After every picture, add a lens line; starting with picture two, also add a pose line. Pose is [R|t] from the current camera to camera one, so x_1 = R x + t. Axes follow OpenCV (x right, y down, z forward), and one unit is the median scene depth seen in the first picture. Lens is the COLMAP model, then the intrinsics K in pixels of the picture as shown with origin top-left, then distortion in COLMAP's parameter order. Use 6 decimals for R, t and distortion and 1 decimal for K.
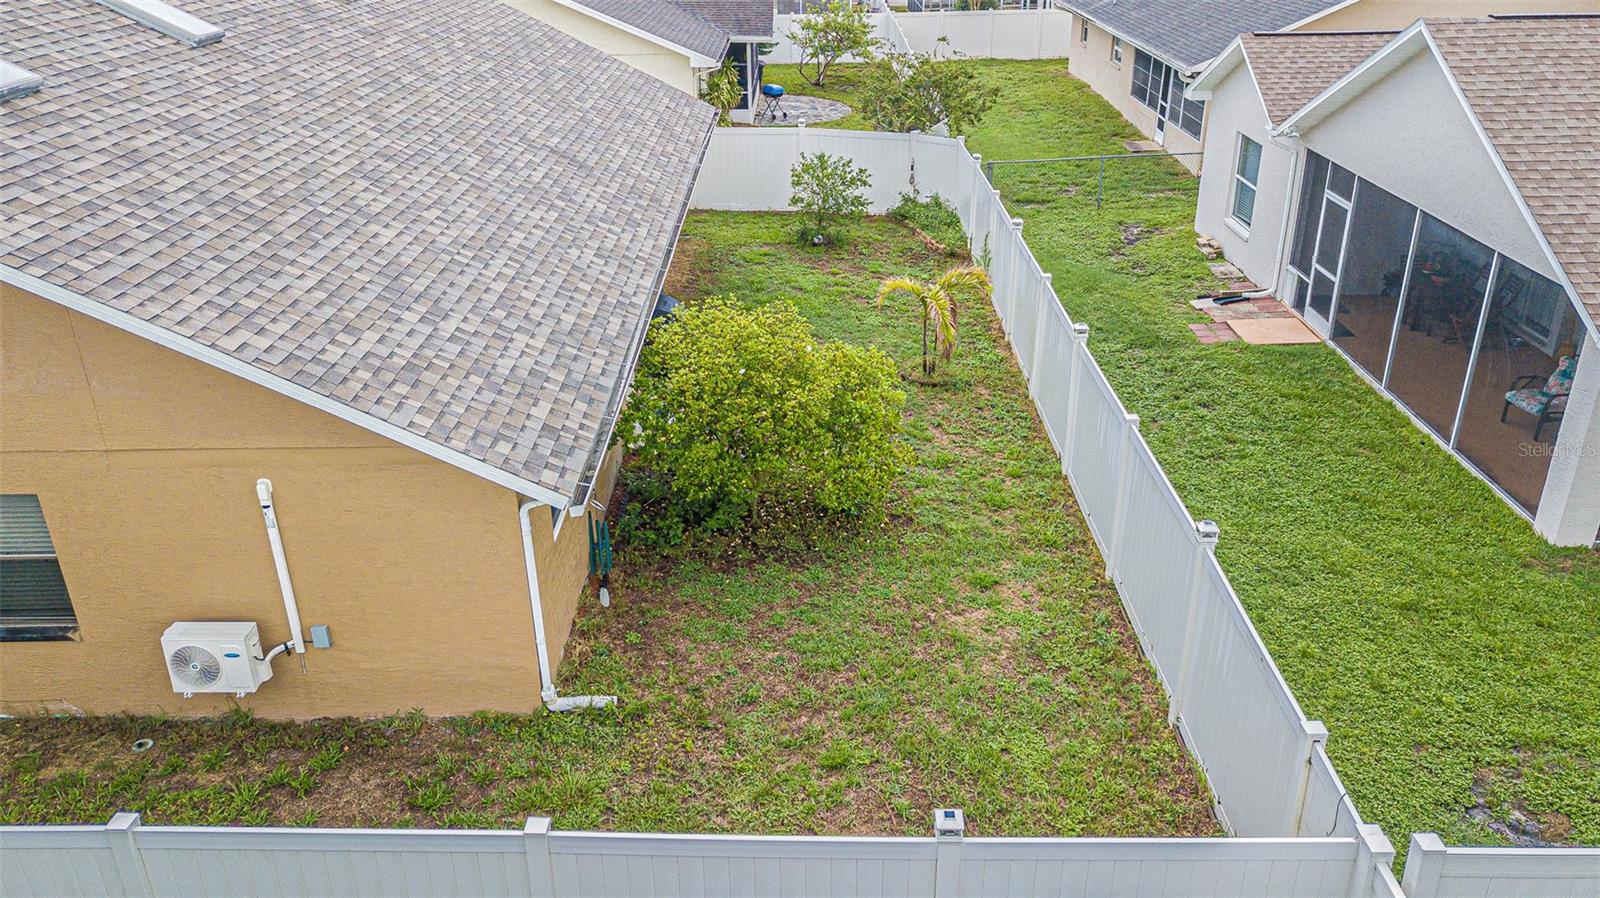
lens RADIAL K [[1223.7, 0, 792.8], [0, 1223.7, 447.9], [0, 0, 1]] dist [0.032323, 0.009908]
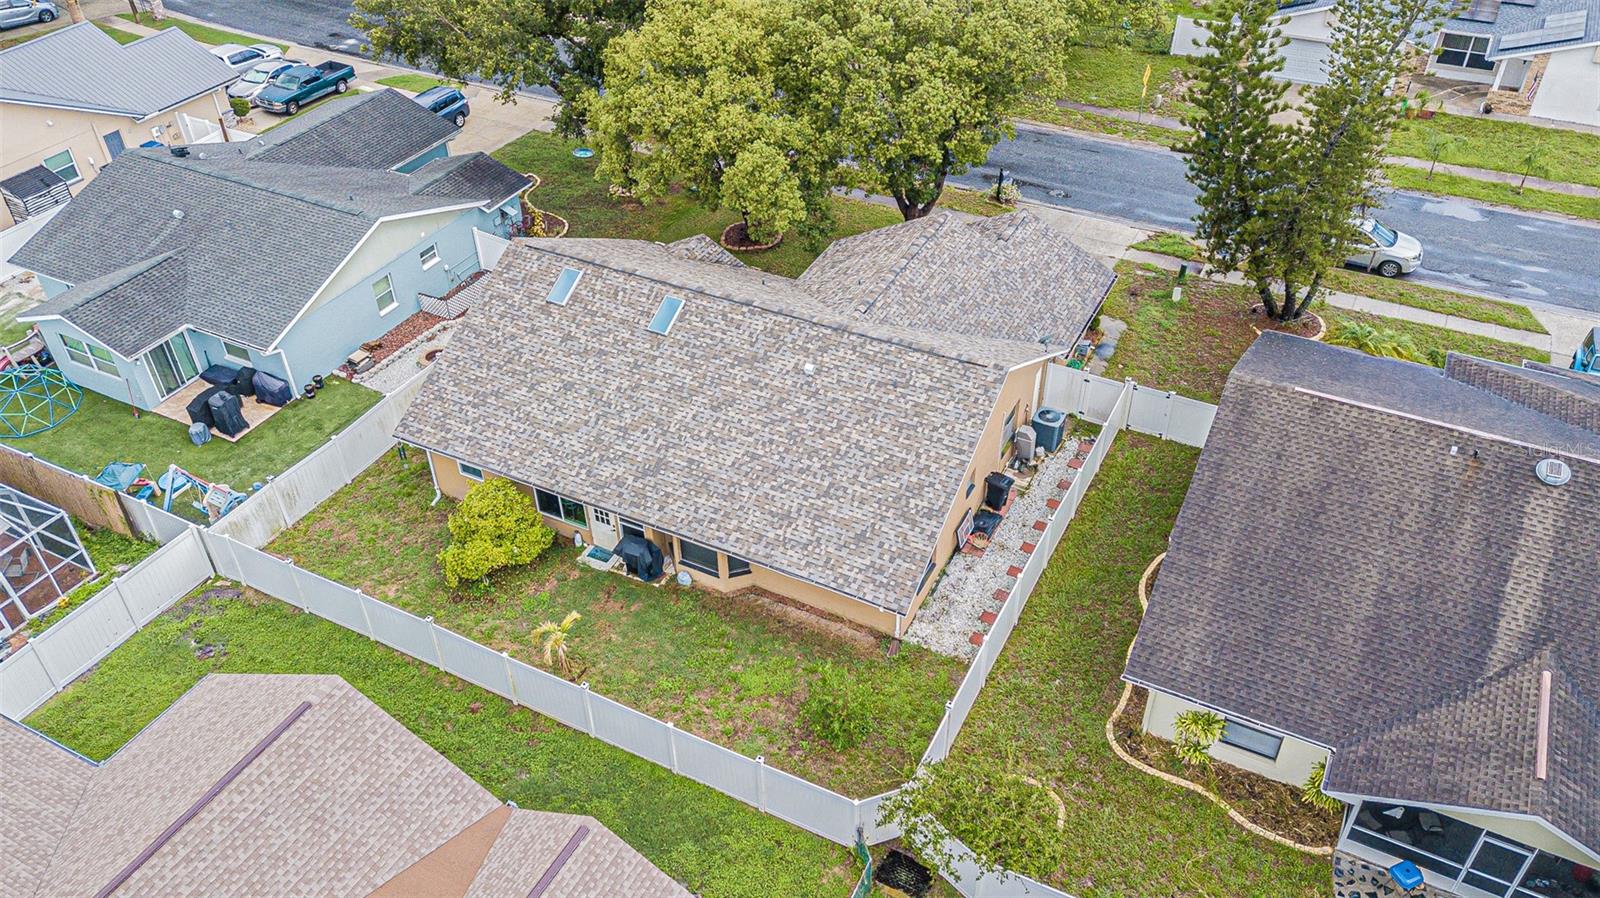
lens RADIAL K [[1184.8, 0, 811.7], [0, 1184.8, 447.9], [0, 0, 1]] dist [0.068012, -0.037043]
pose [[-0.442632, 0.570416, -0.691884, 1.643276], [-0.367805, 0.588199, 0.720237, -2.752486], [0.817800, 0.573278, -0.050553, 1.992814]]
